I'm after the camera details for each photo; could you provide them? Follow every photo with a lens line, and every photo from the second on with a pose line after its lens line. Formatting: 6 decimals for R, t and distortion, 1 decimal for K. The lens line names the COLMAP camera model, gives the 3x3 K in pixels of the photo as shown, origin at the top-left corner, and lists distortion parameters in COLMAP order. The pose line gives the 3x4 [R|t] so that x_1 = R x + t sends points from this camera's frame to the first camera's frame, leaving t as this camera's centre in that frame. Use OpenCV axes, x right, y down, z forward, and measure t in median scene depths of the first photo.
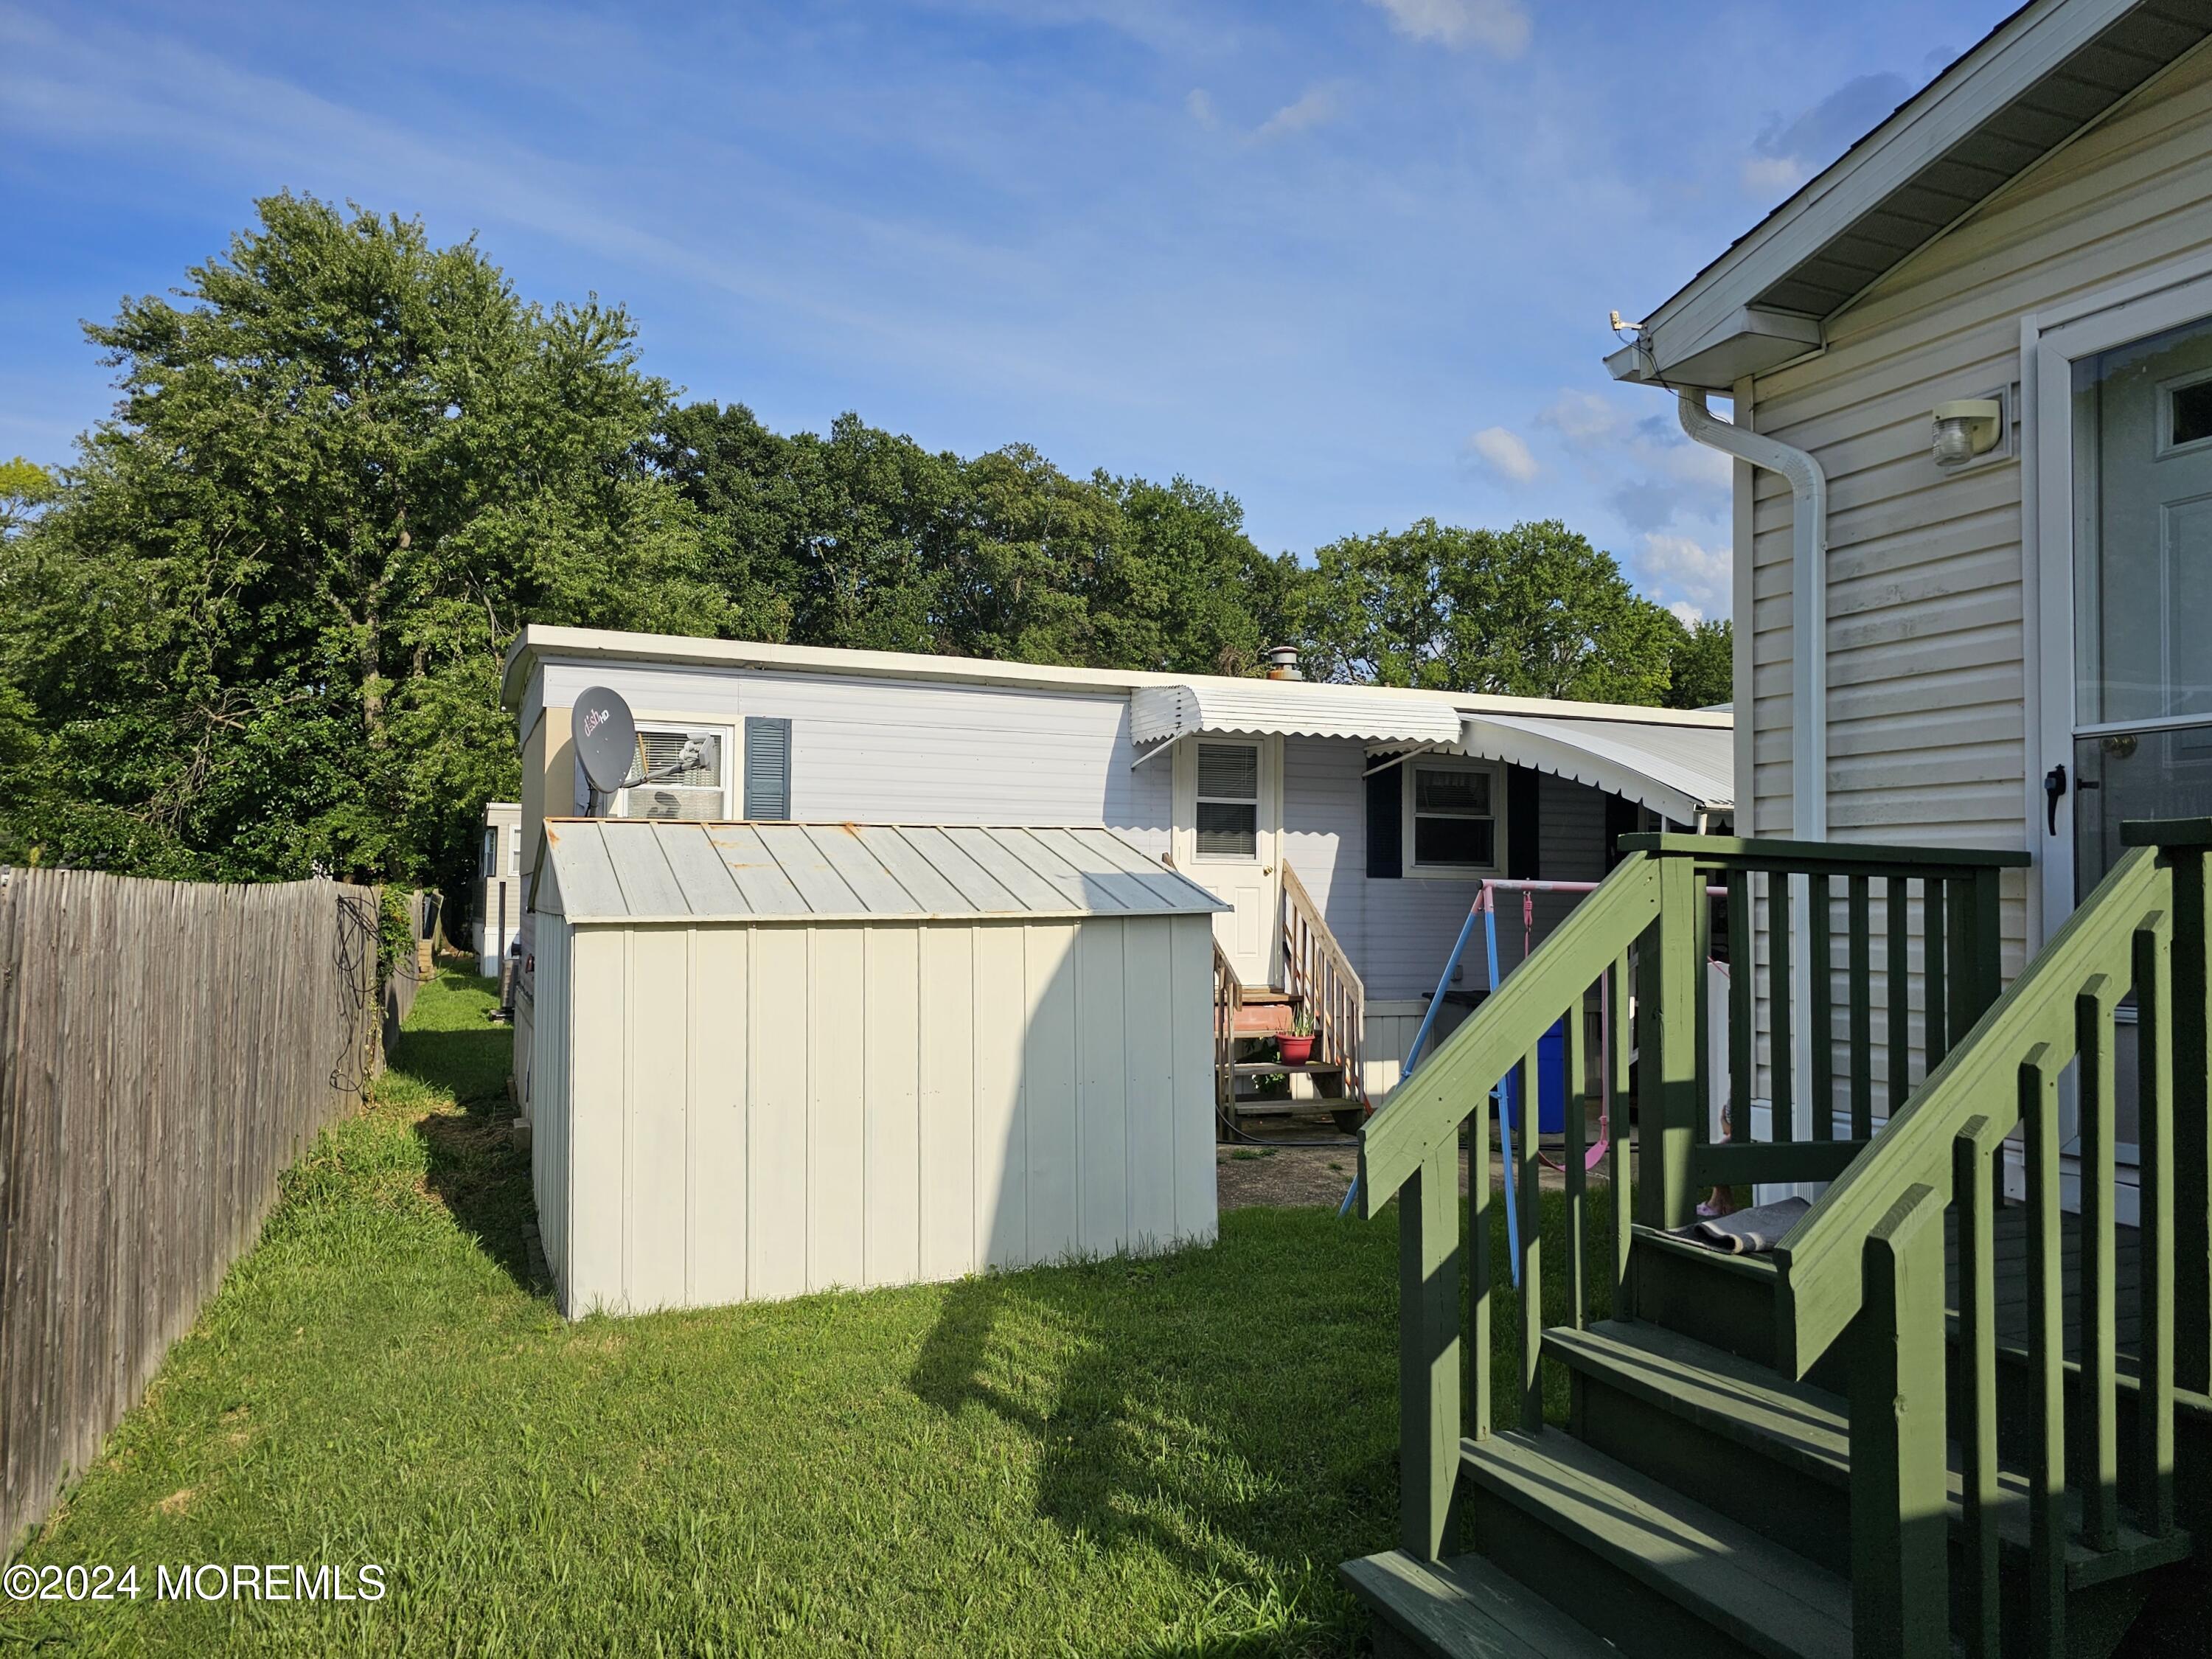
lens RADIAL K [[1487.4, 0, 1107.3], [0, 1487.4, 836.2], [0, 0, 1]] dist [0.037705, -0.037435]
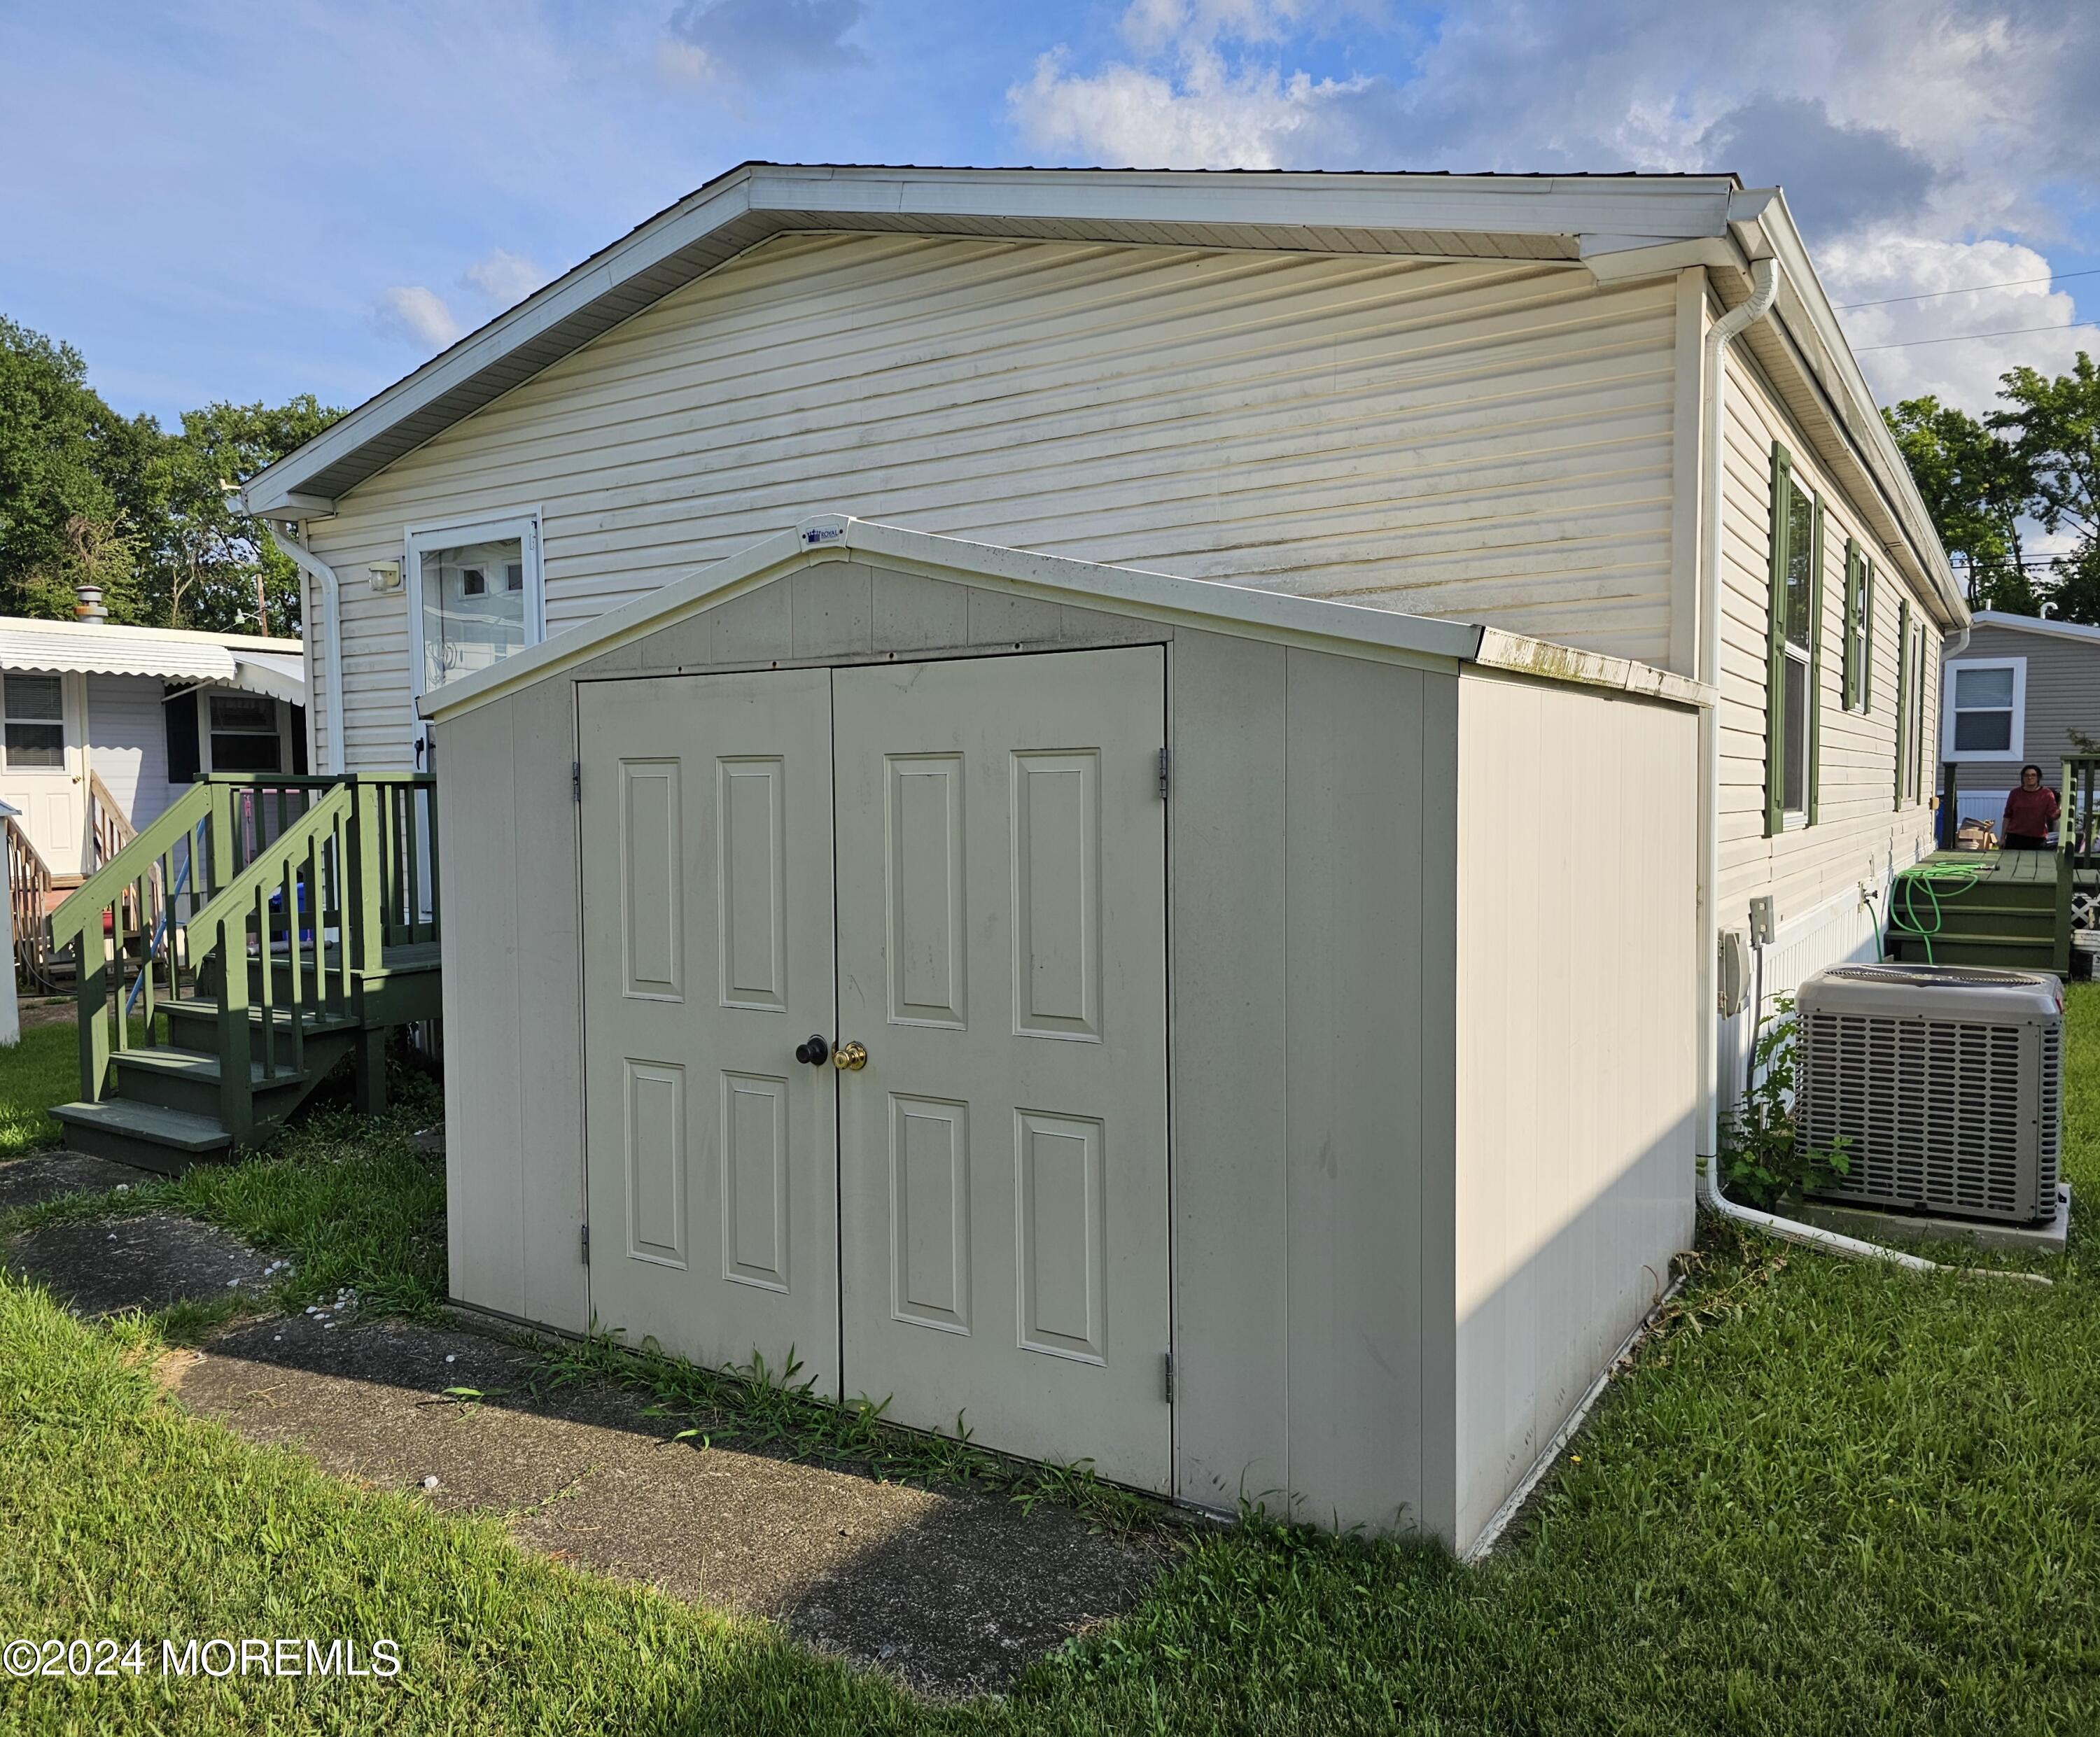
lens RADIAL K [[1488.8, 0, 883.8], [0, 1488.8, 860.8], [0, 0, 1]] dist [0.027994, -0.019383]
pose [[0.844816, -0.049448, 0.532768, 0.009288], [0.001503, 0.995936, 0.090054, -0.019723], [-0.535055, -0.075279, 0.841456, -0.385133]]
